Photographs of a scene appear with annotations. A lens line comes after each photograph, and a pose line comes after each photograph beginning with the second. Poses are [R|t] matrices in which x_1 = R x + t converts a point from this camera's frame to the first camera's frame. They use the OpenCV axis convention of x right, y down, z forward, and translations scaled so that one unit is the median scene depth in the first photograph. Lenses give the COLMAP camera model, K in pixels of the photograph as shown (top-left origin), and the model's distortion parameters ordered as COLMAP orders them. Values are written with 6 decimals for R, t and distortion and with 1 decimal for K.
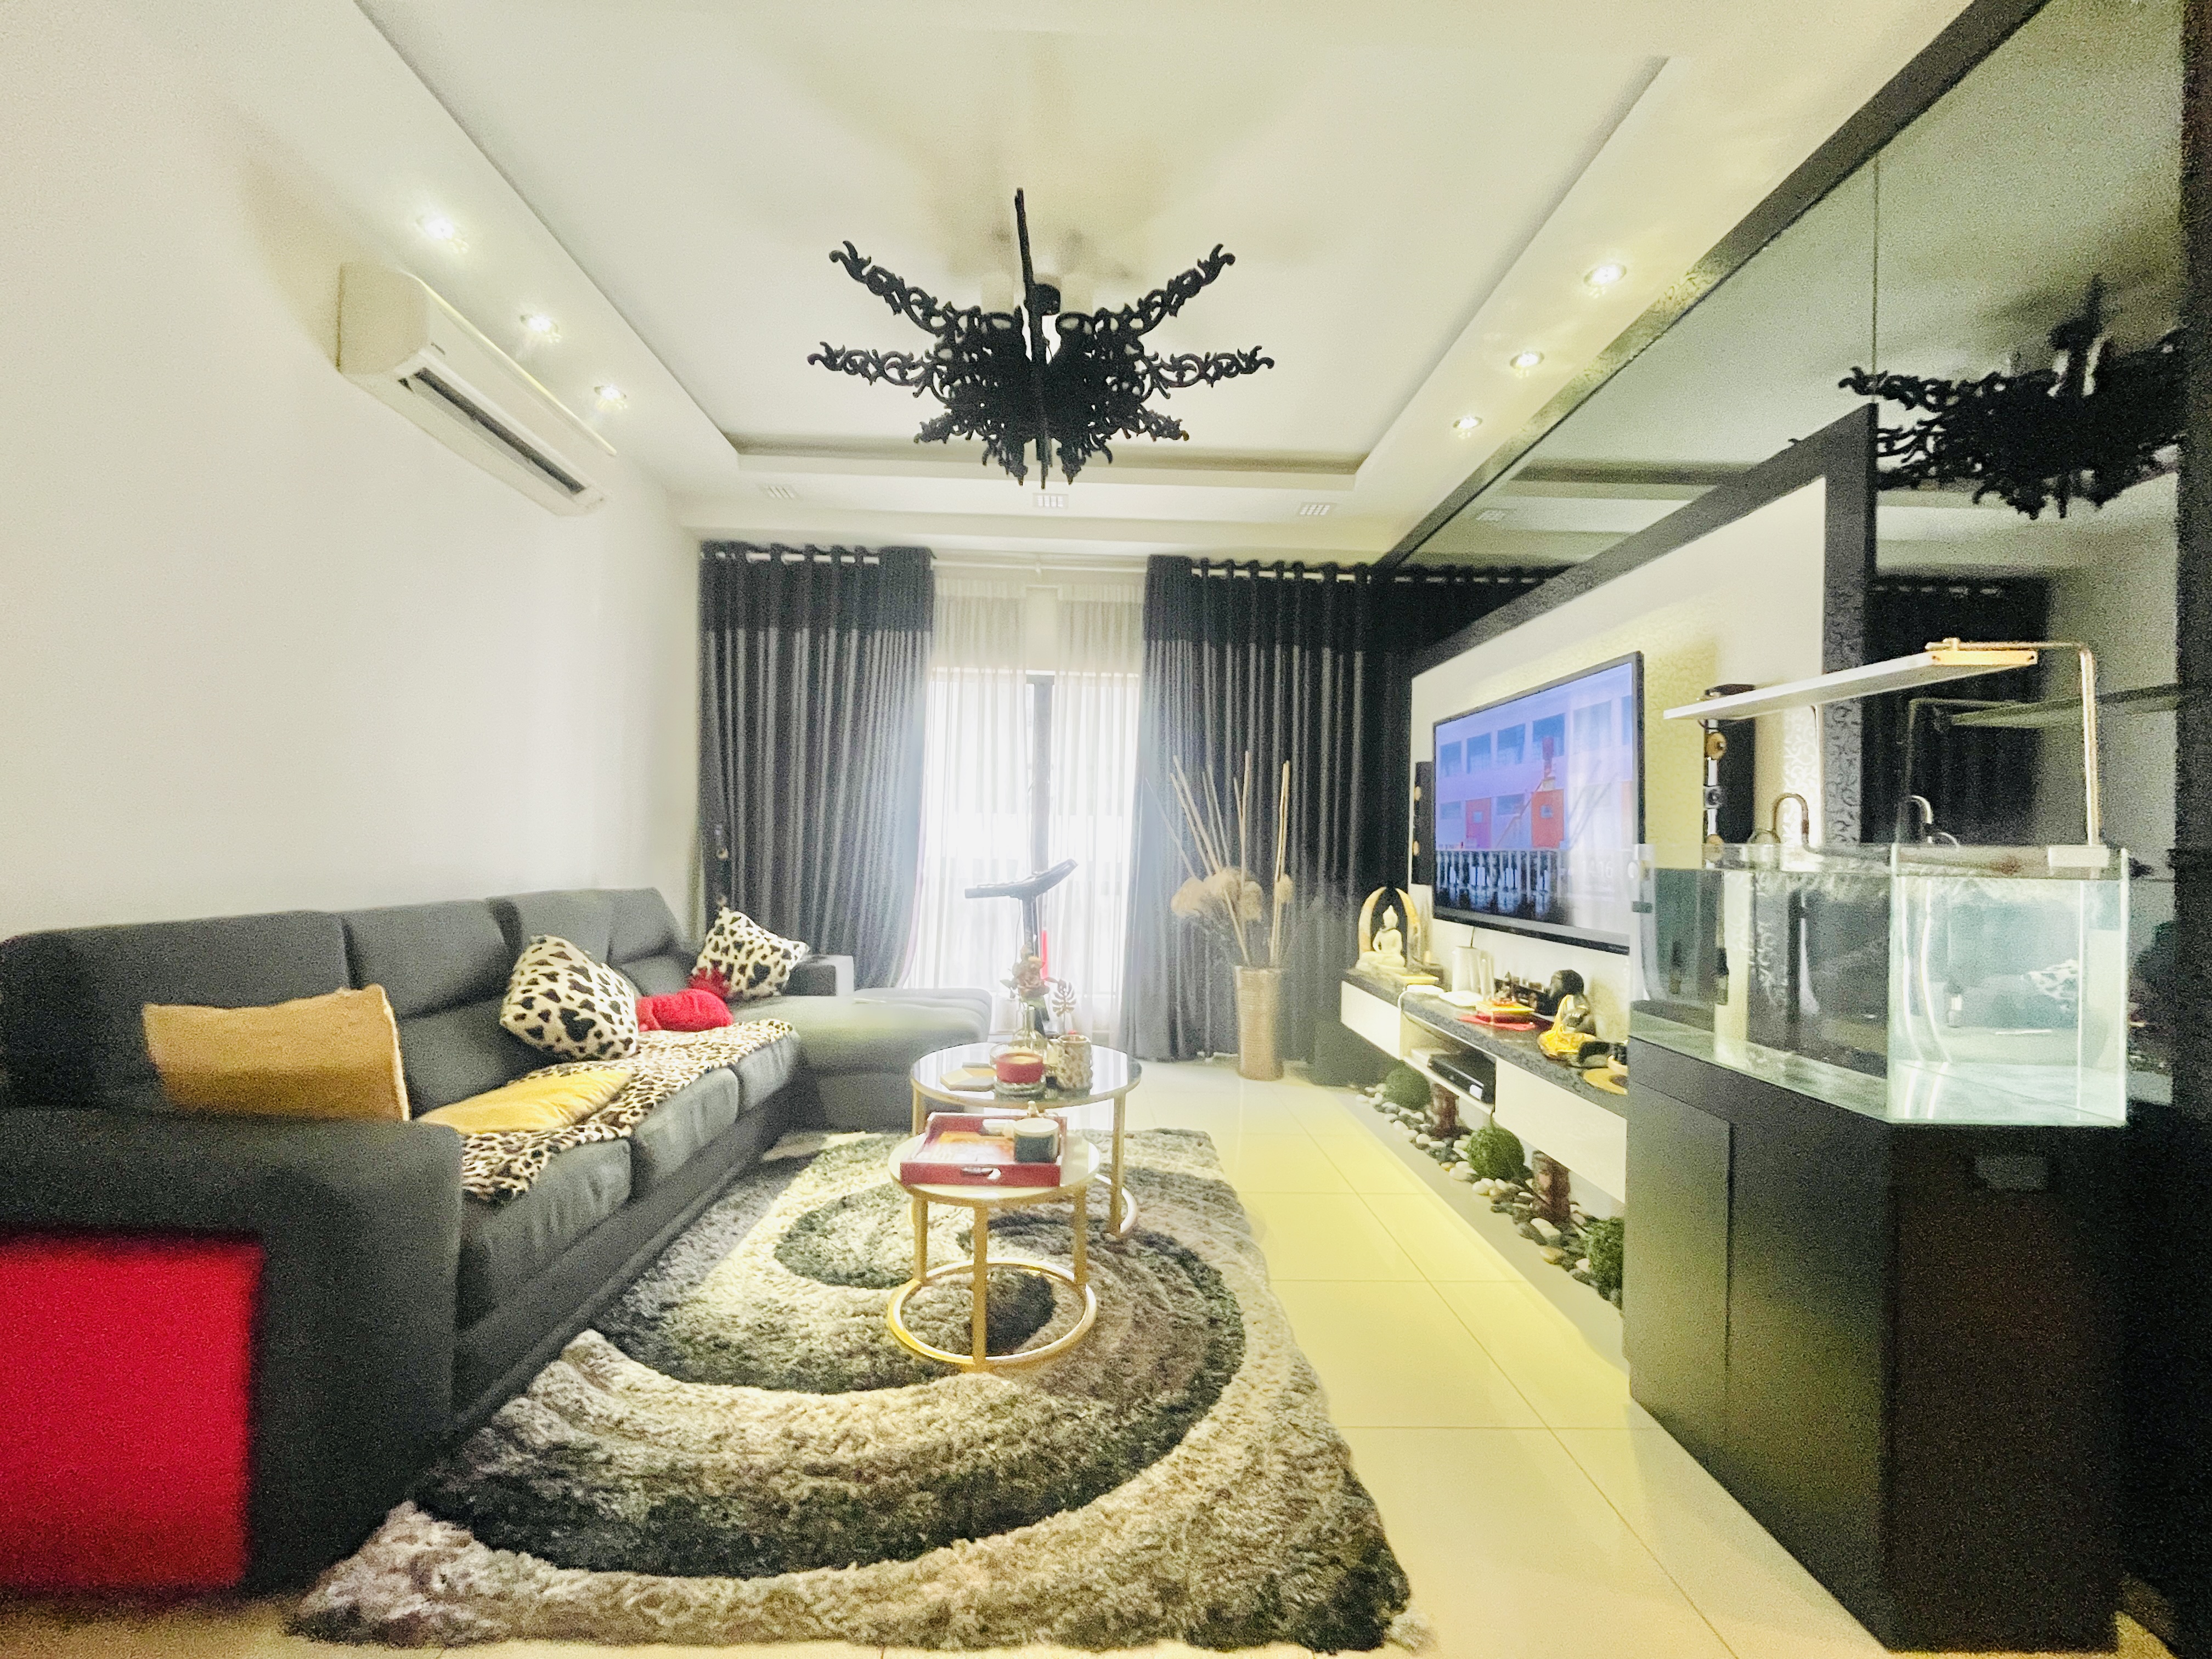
lens RADIAL K [[892.1, 0, 1094.5], [0, 892.1, 837.3], [0, 0, 1]] dist [-0.004261, -0.000390]
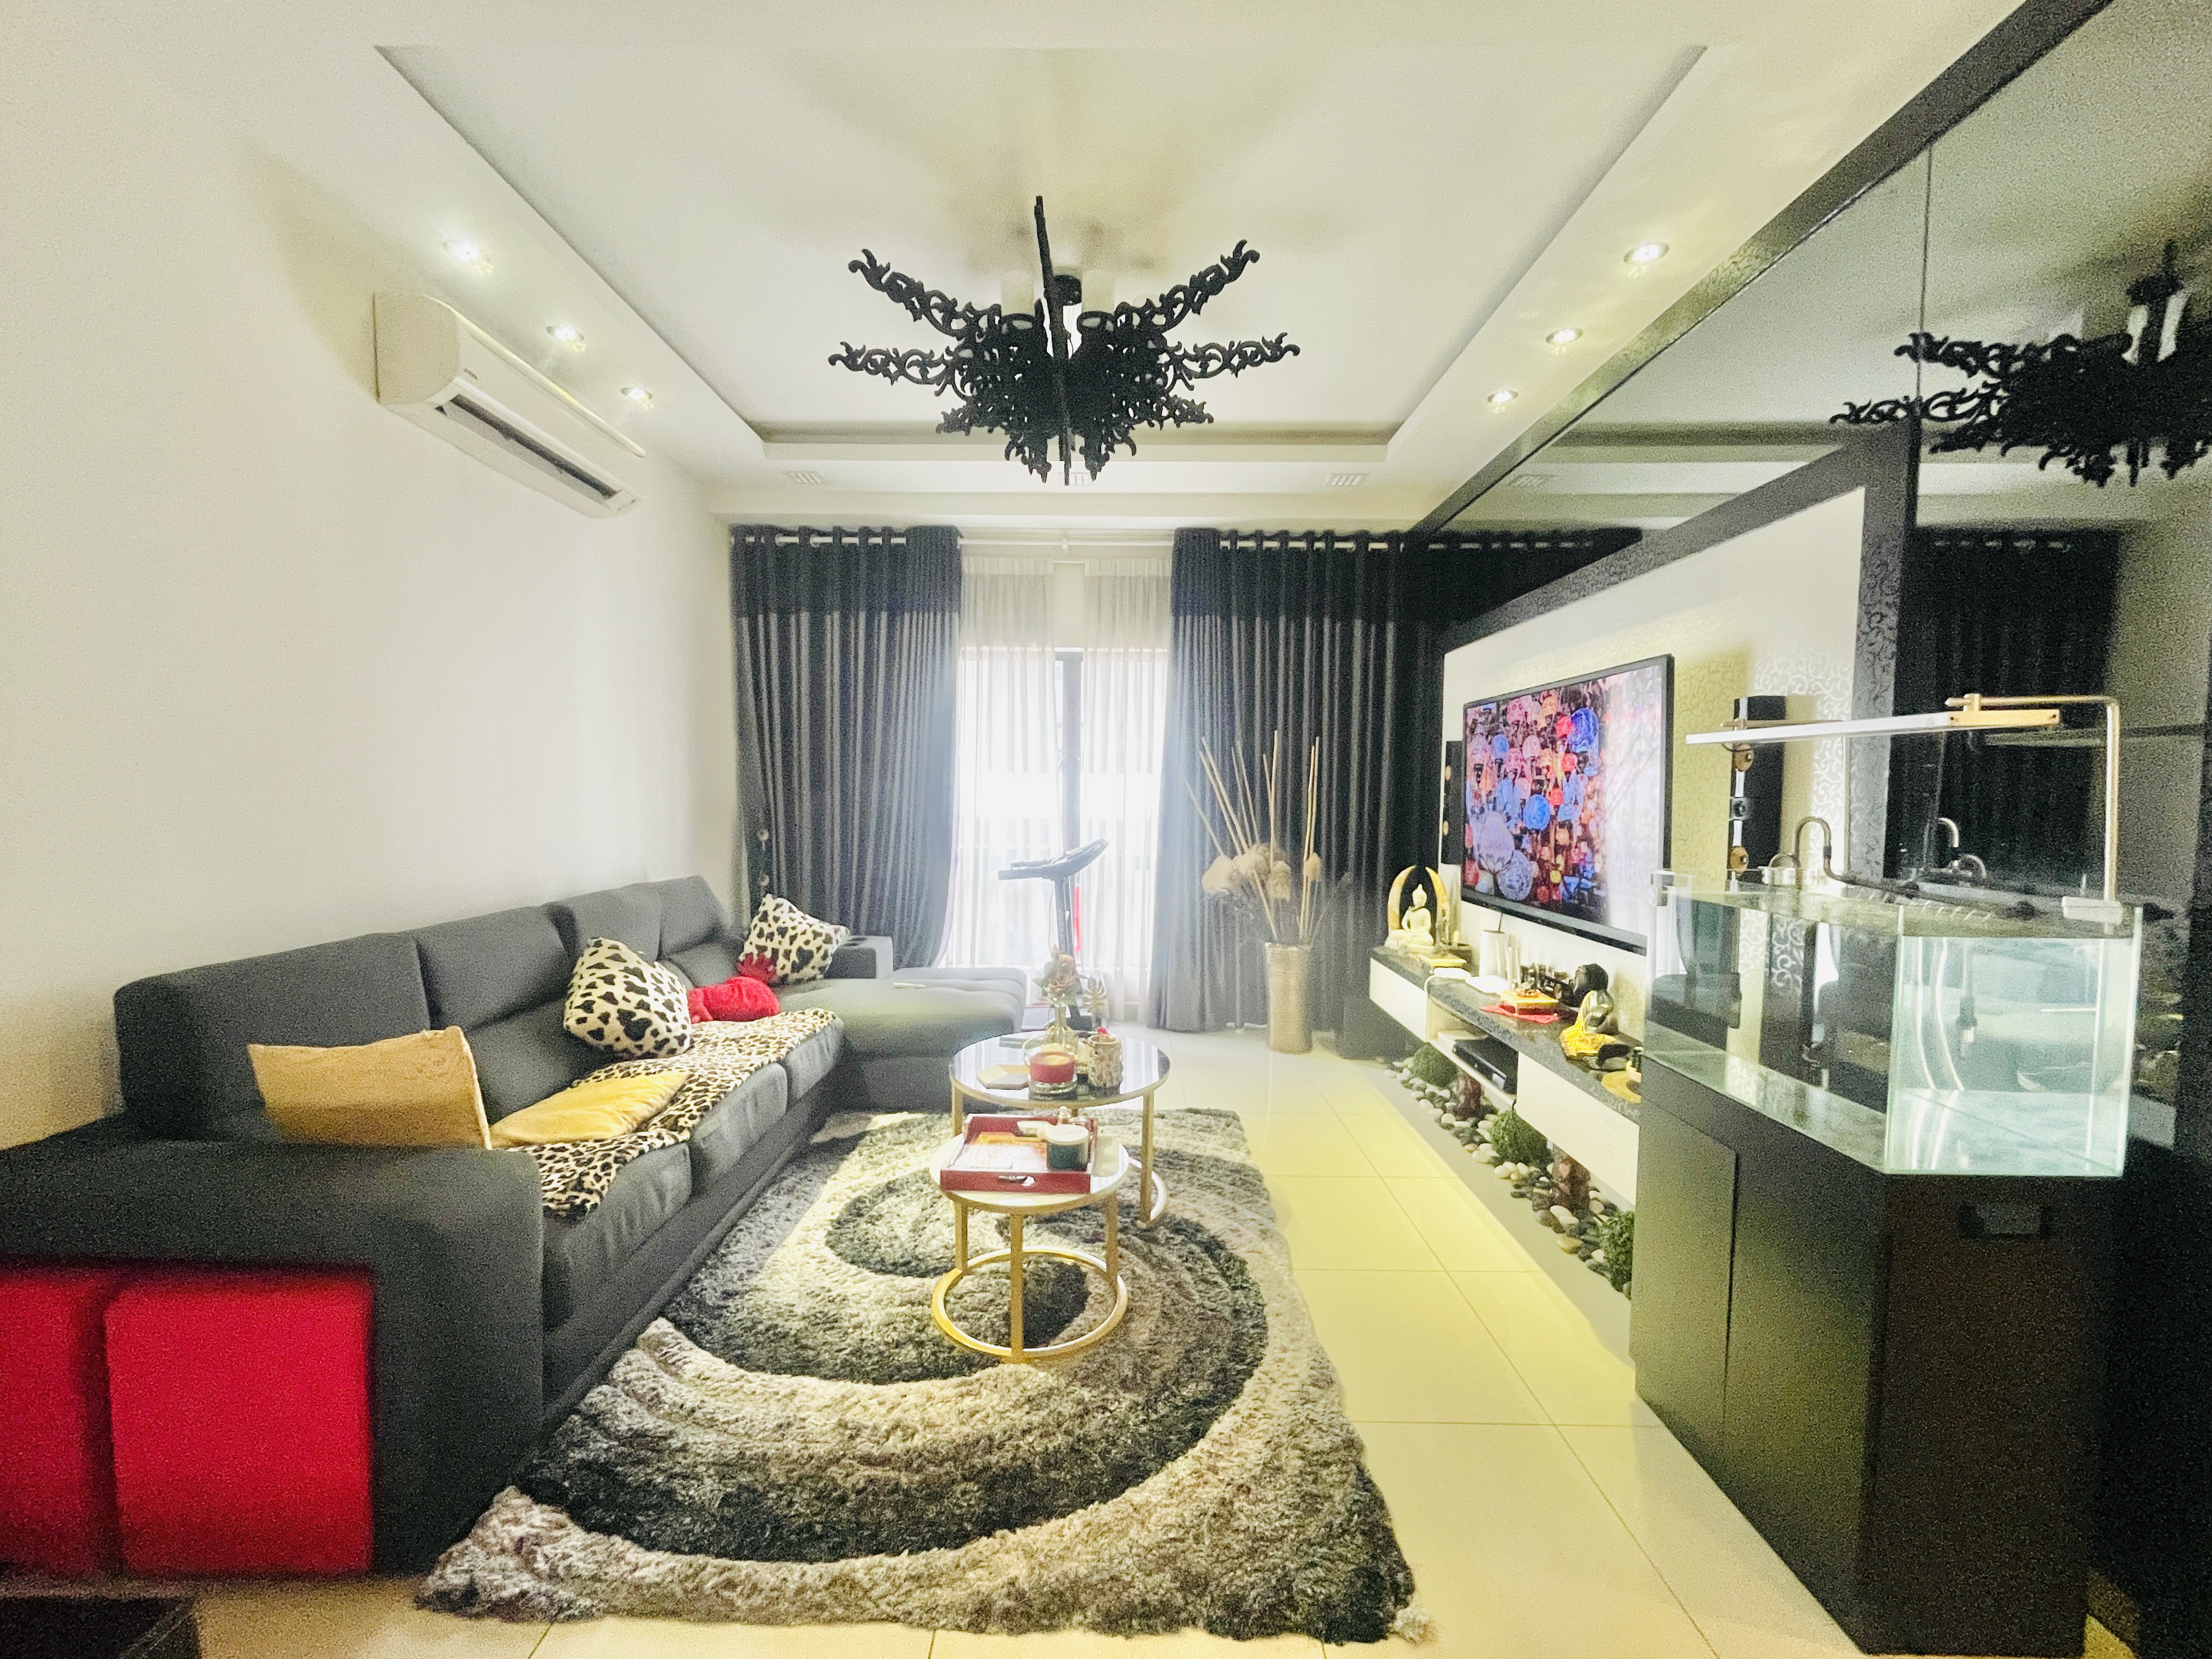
lens RADIAL K [[892.1, 0, 1095.1], [0, 892.1, 836.7], [0, 0, 1]] dist [-0.004261, -0.000390]
pose [[0.999200, -0.011428, -0.038332, 0.008377], [0.013815, 0.997944, 0.062592, -0.067543], [0.037538, -0.063072, 0.997303, -0.019838]]
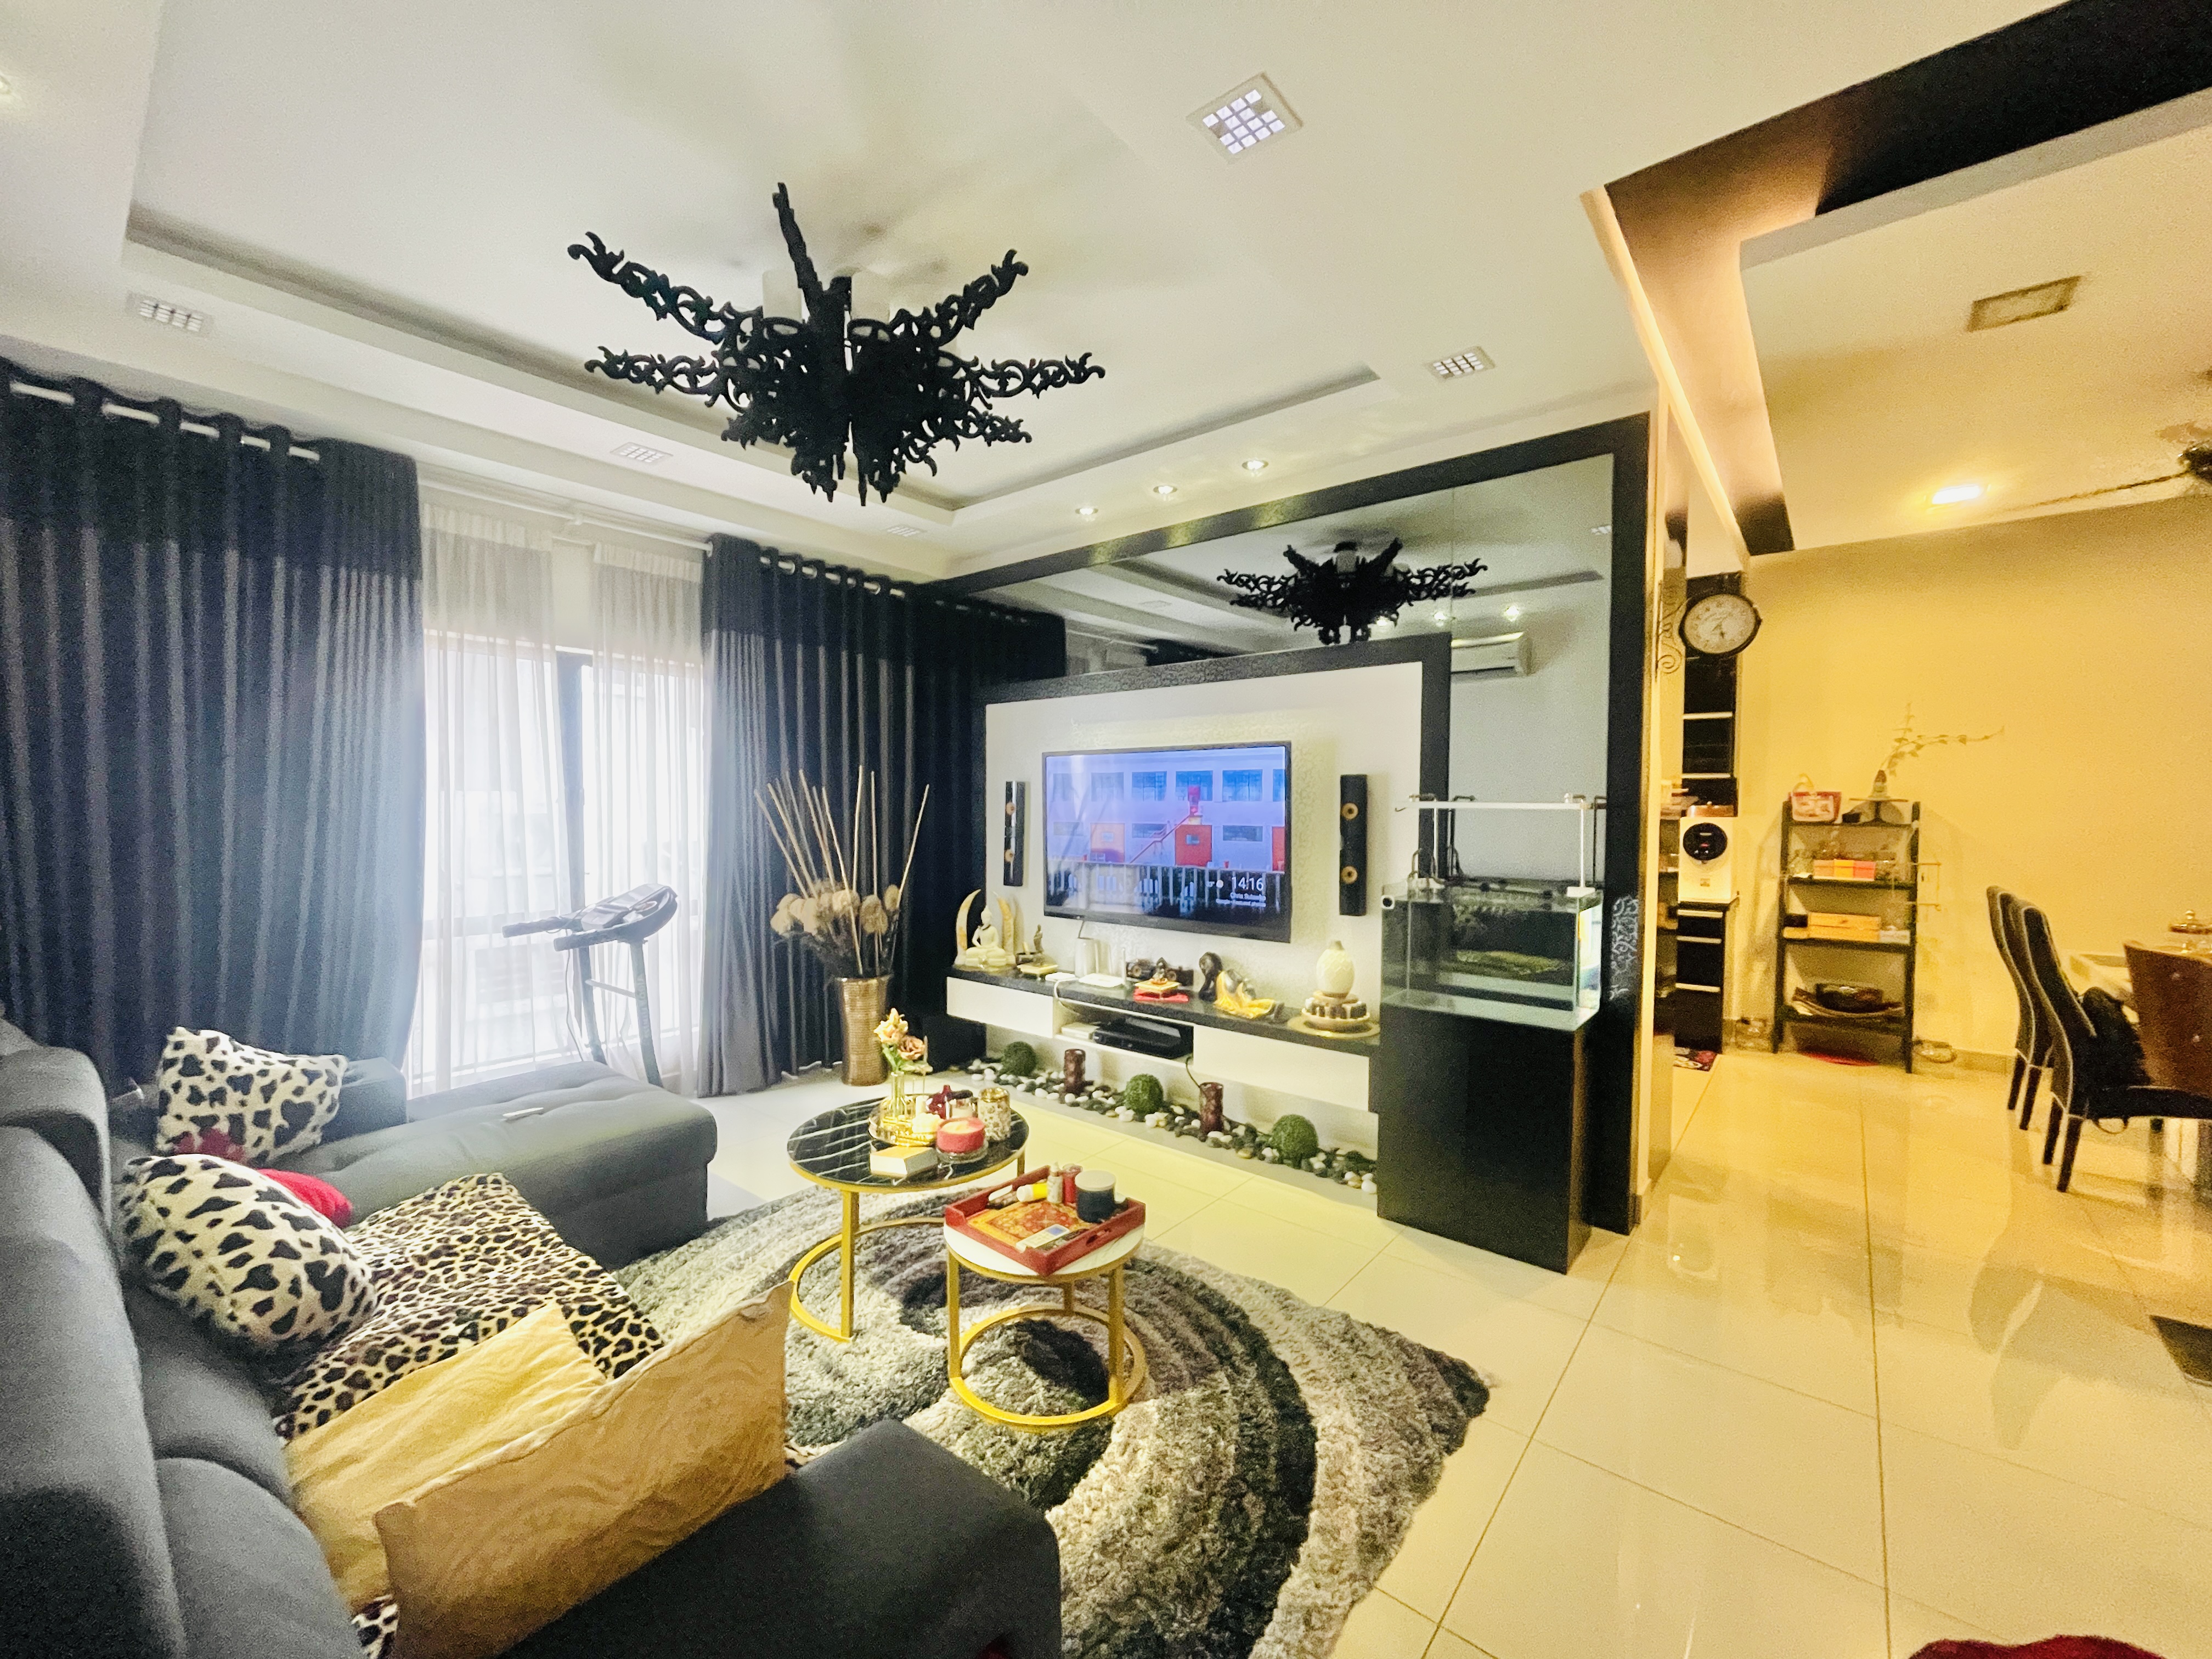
lens RADIAL K [[892.1, 0, 1096.5], [0, 892.1, 836.5], [0, 0, 1]] dist [-0.004261, -0.000390]
pose [[0.663061, -0.045400, 0.747187, -0.638301], [0.000843, 0.998204, 0.059904, -0.120285], [-0.748565, -0.039090, 0.661908, 0.213627]]
